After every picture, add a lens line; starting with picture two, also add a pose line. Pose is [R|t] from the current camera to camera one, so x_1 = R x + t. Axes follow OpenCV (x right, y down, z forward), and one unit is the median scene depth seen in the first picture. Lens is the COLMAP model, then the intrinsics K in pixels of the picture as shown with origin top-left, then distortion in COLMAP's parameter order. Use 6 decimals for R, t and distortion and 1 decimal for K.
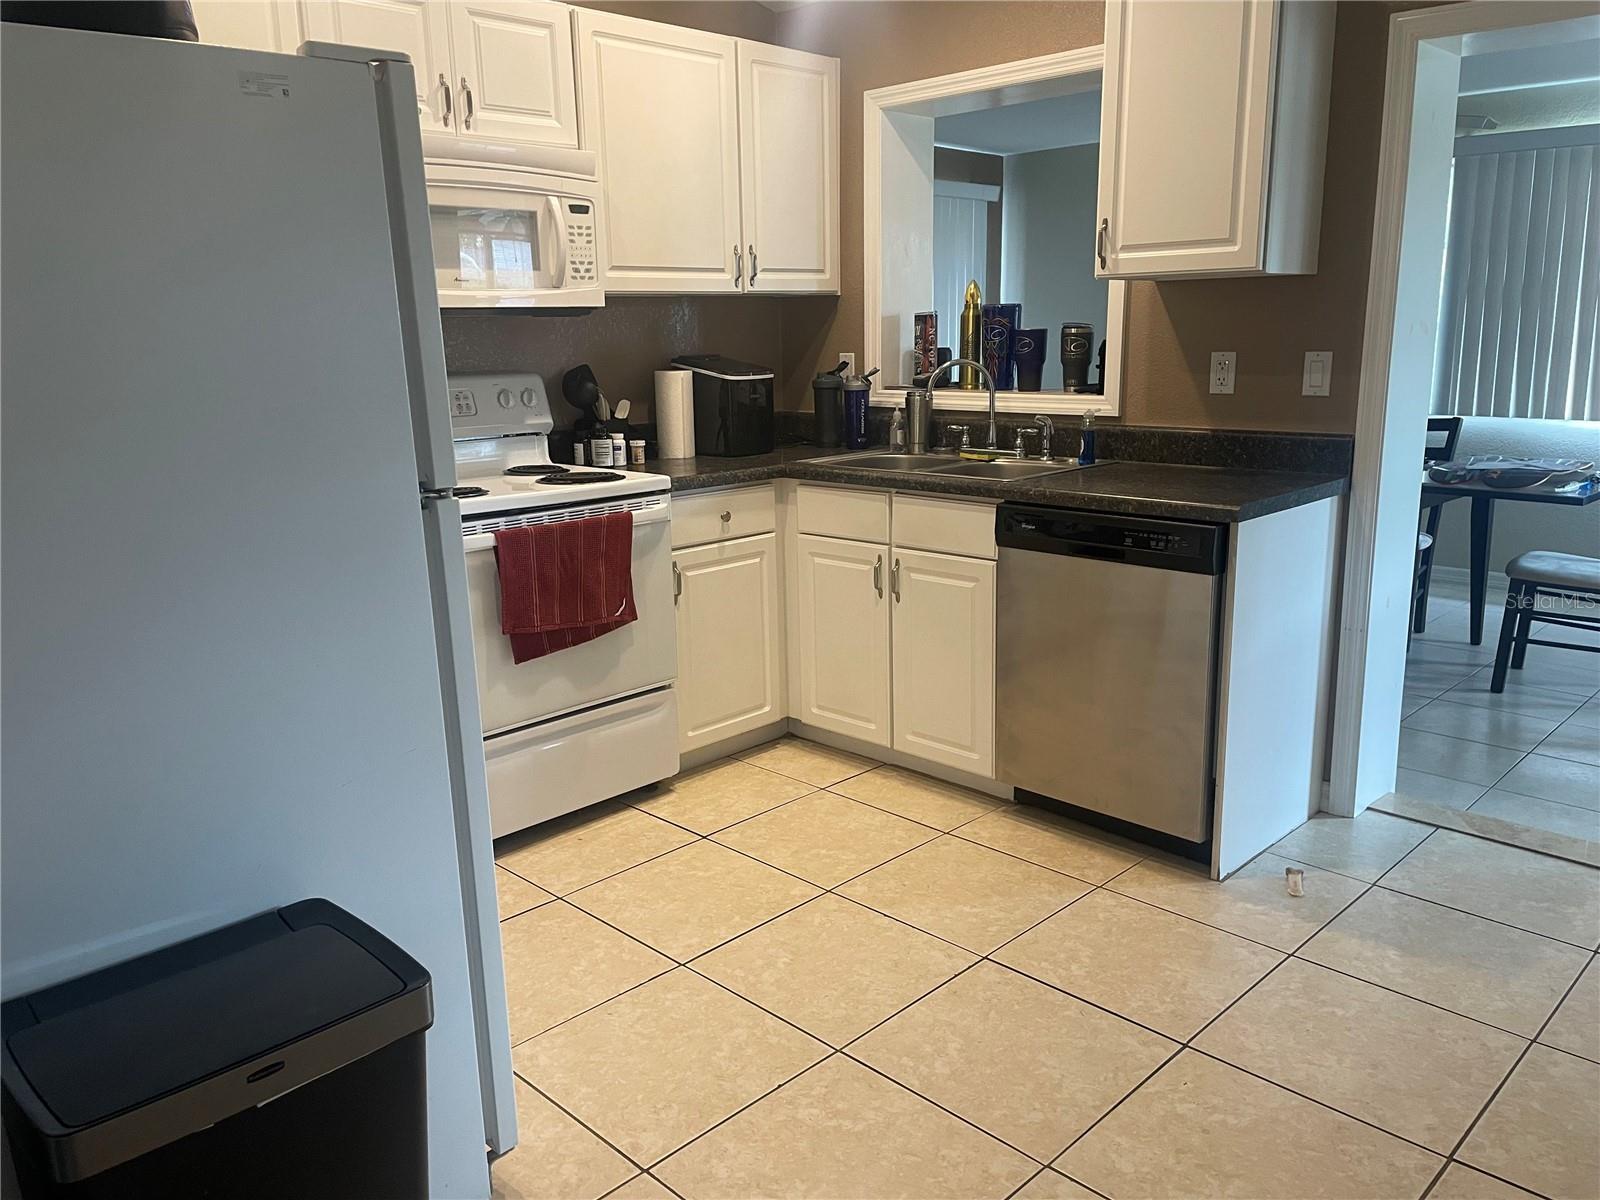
lens RADIAL K [[1208.0, 0, 802.4], [0, 1208.0, 587.1], [0, 0, 1]] dist [0.056743, -0.037199]
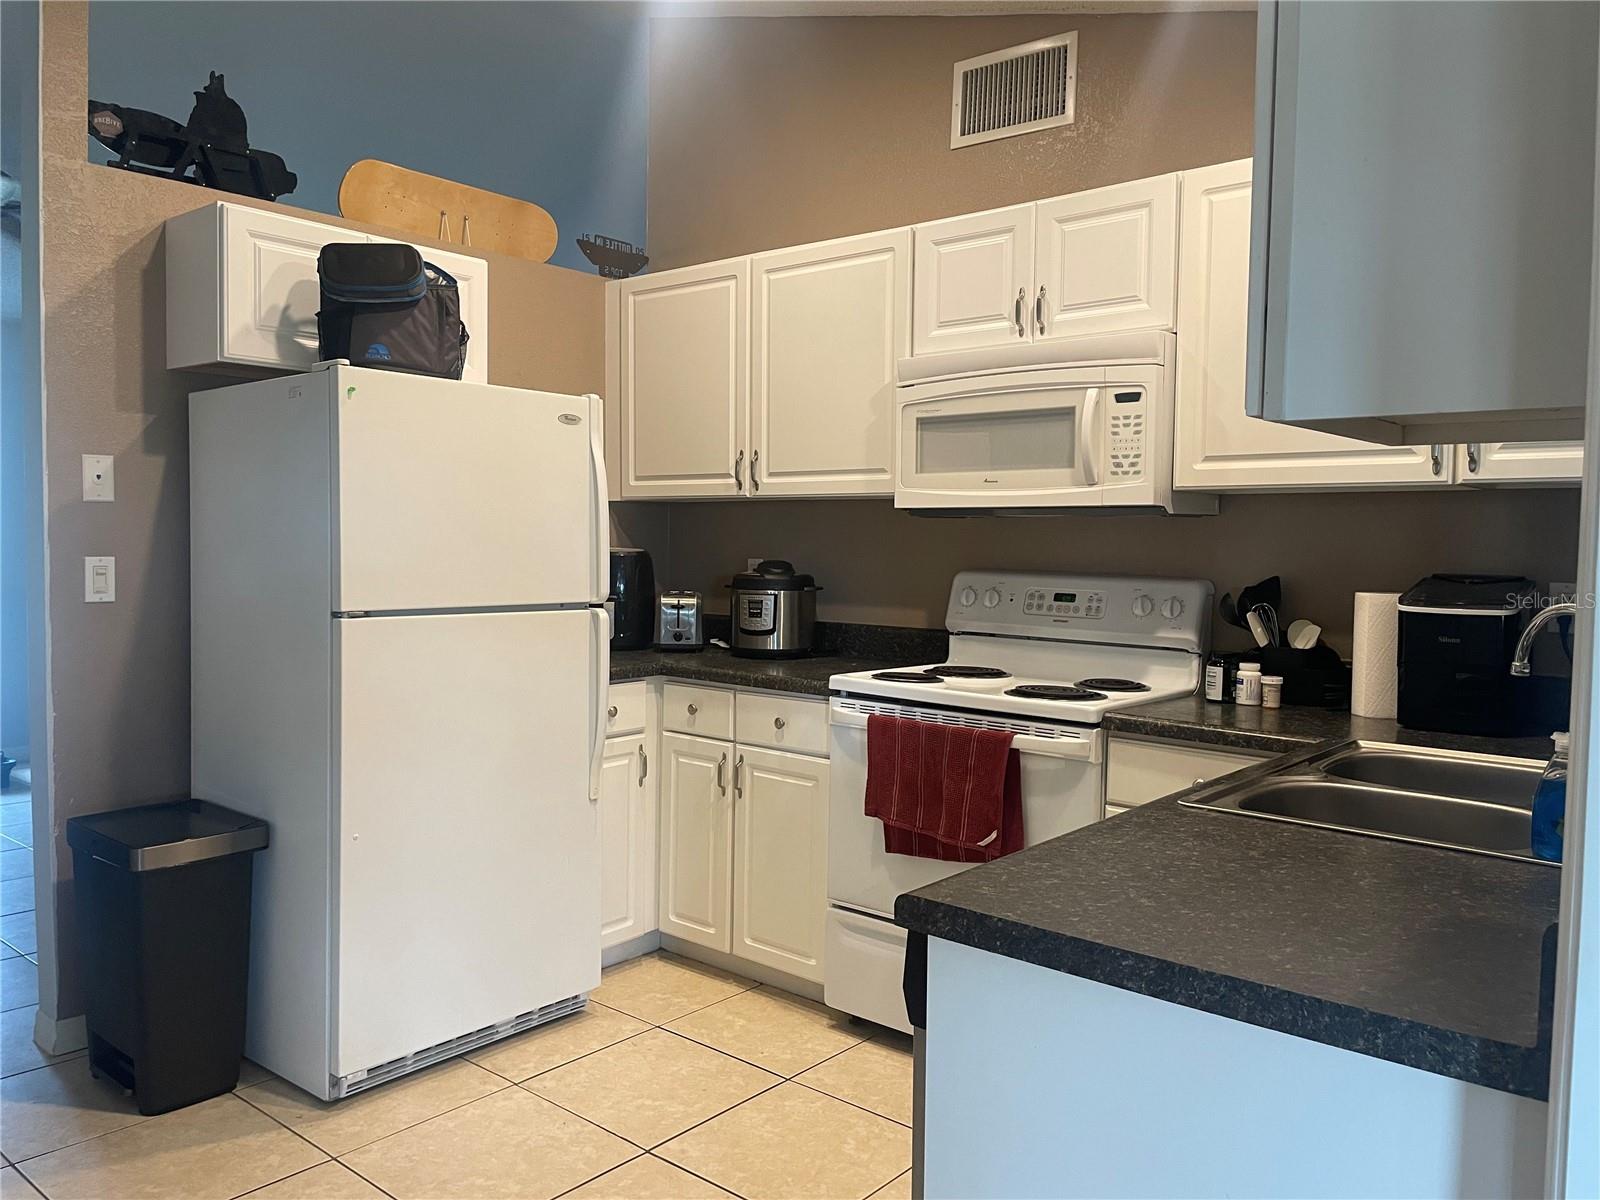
lens RADIAL K [[1208.0, 0, 793.8], [0, 1208.0, 590.5], [0, 0, 1]] dist [0.056743, -0.037199]
pose [[0.048665, 0.077190, -0.995828, 0.685277], [-0.217706, 0.973858, 0.064848, -0.178349], [0.974800, 0.213642, 0.064198, 0.734185]]
